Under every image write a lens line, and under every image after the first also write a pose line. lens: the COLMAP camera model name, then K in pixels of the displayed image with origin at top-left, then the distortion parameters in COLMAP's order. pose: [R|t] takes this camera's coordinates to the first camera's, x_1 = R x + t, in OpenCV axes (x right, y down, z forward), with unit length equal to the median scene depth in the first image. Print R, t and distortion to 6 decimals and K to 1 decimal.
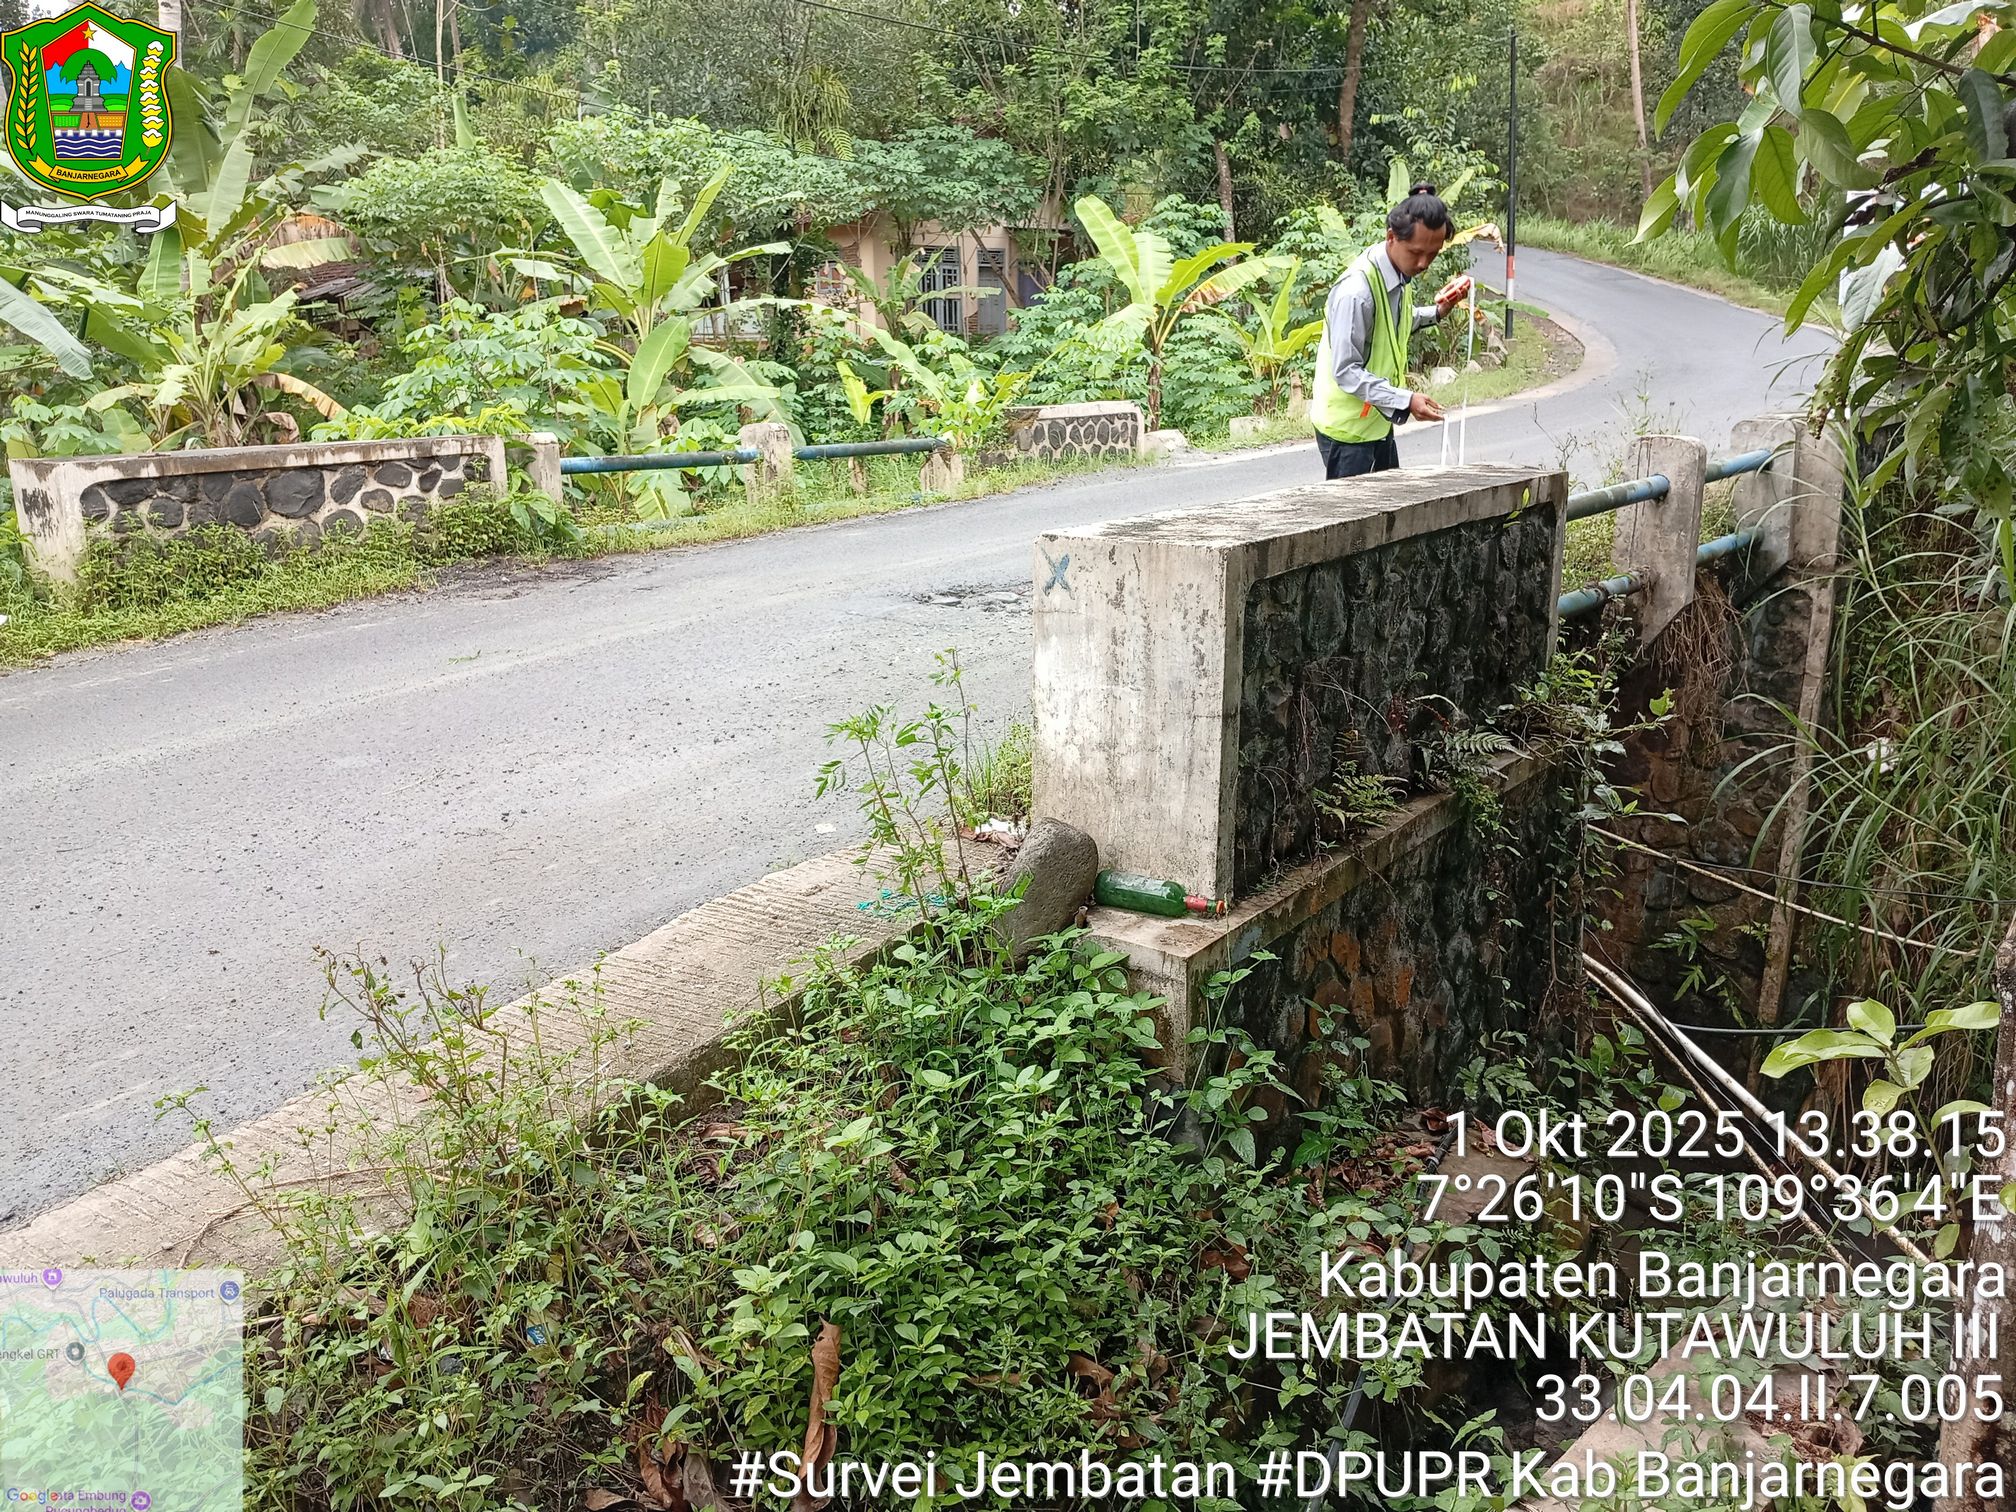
lens RADIAL K [[1550.1, 0, 1008.0], [0, 1550.1, 756.0], [0, 0, 1]] dist [0.152485, -0.377858]
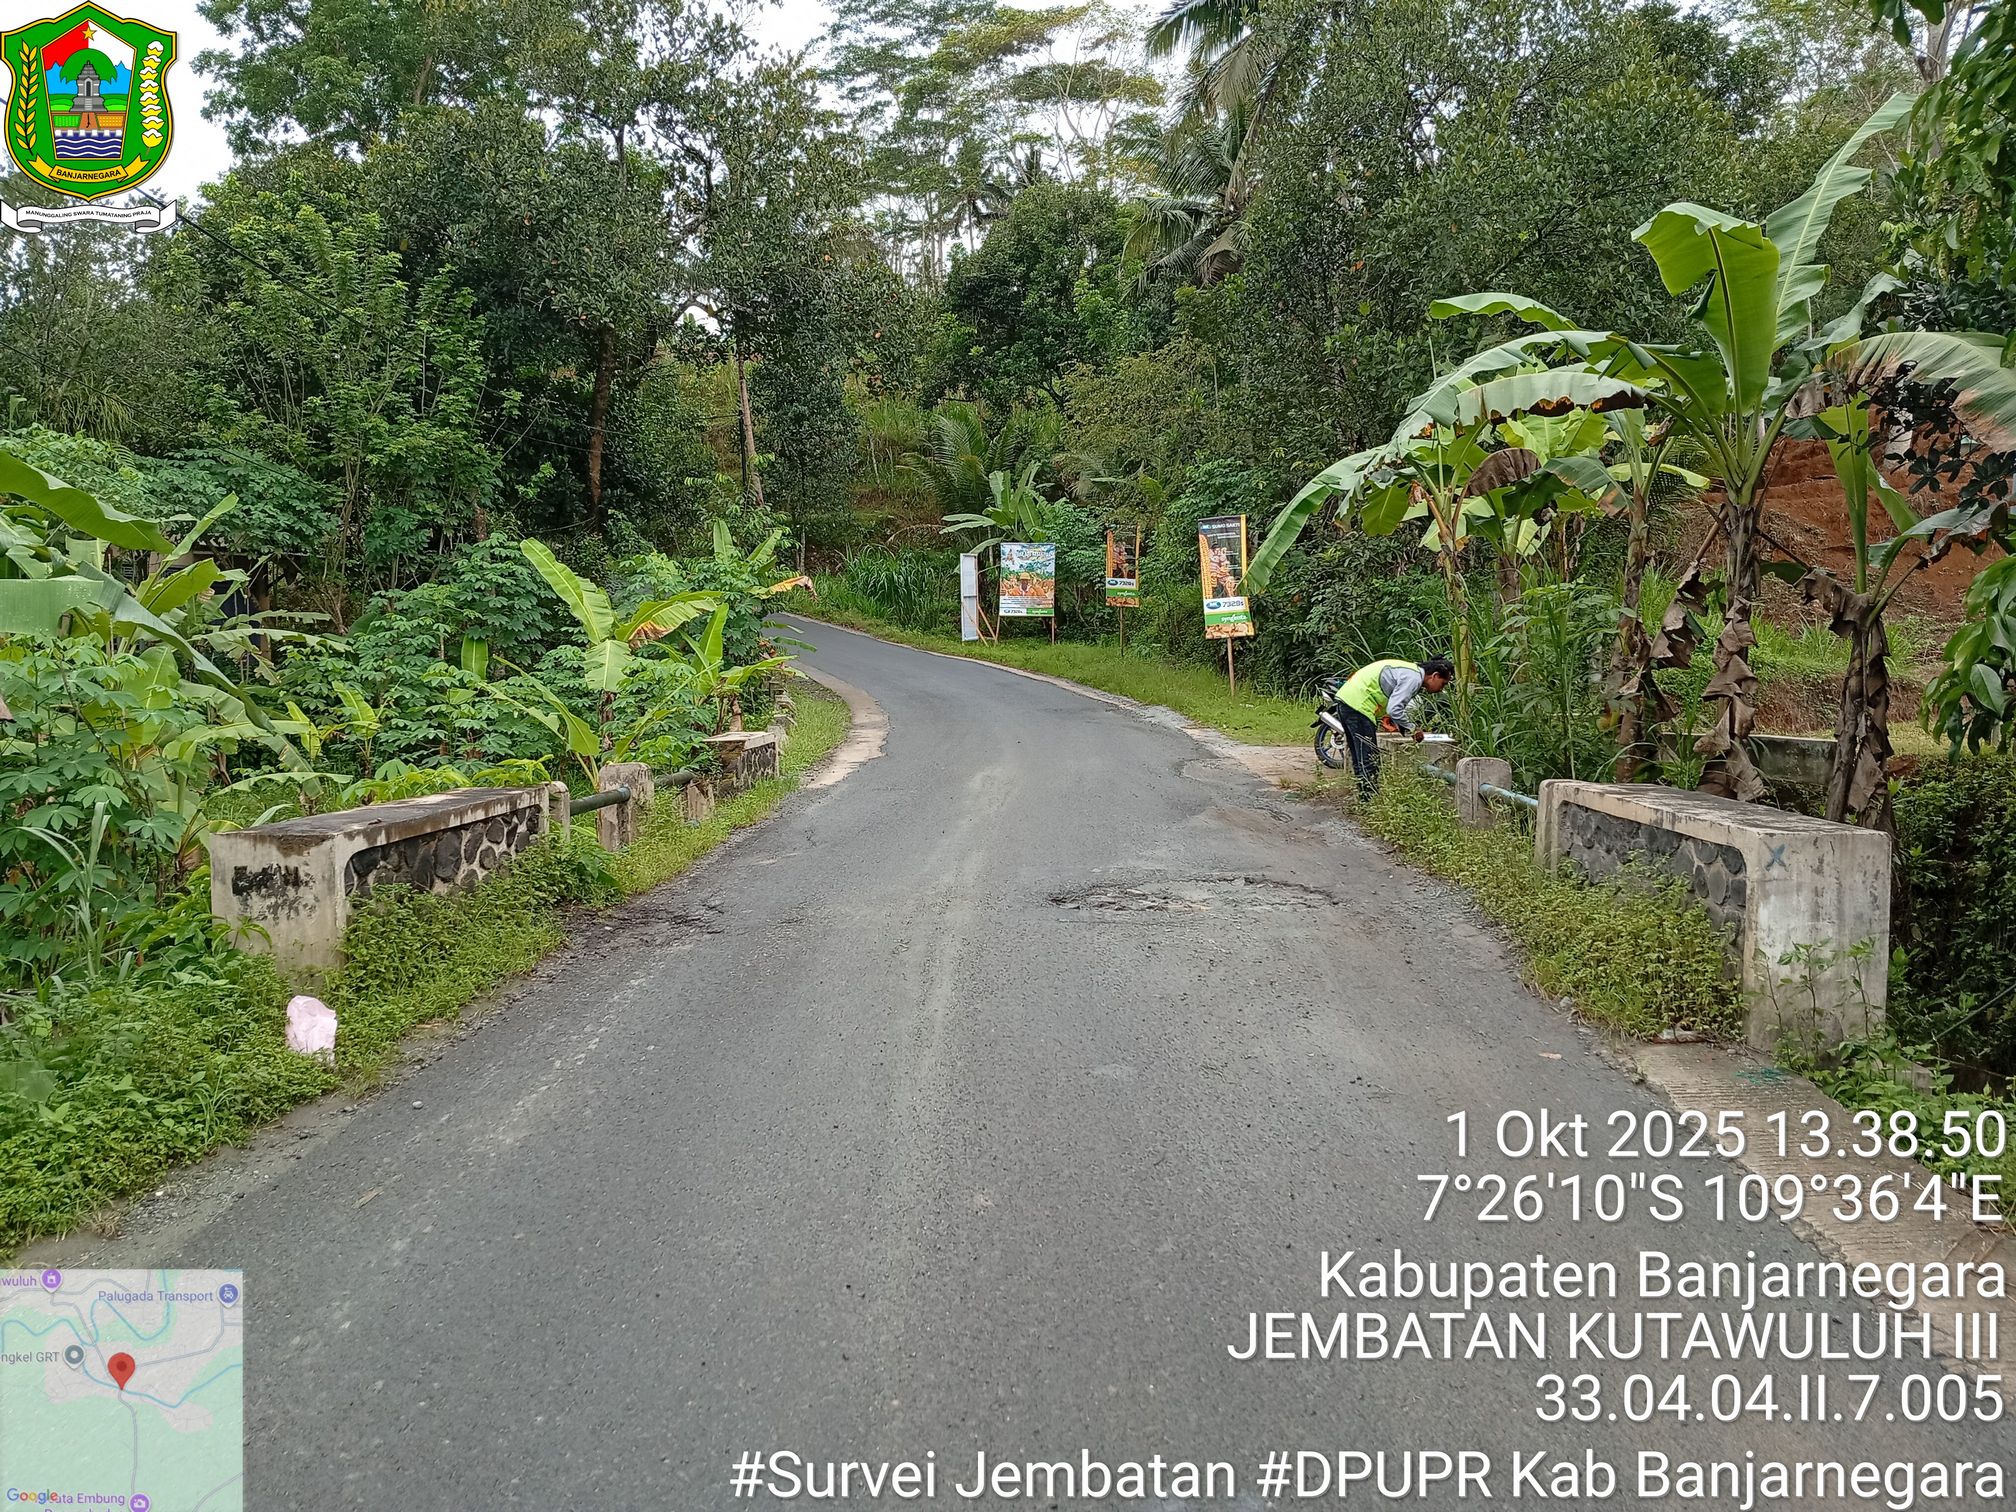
lens RADIAL K [[1550.1, 0, 1010.4], [0, 1550.1, 759.6], [0, 0, 1]] dist [0.104487, -0.232400]
pose [[0.817925, -0.026529, 0.574713, -0.216088], [0.137046, 0.979165, -0.149844, -0.011198], [-0.558764, 0.201324, 0.804519, 0.015206]]
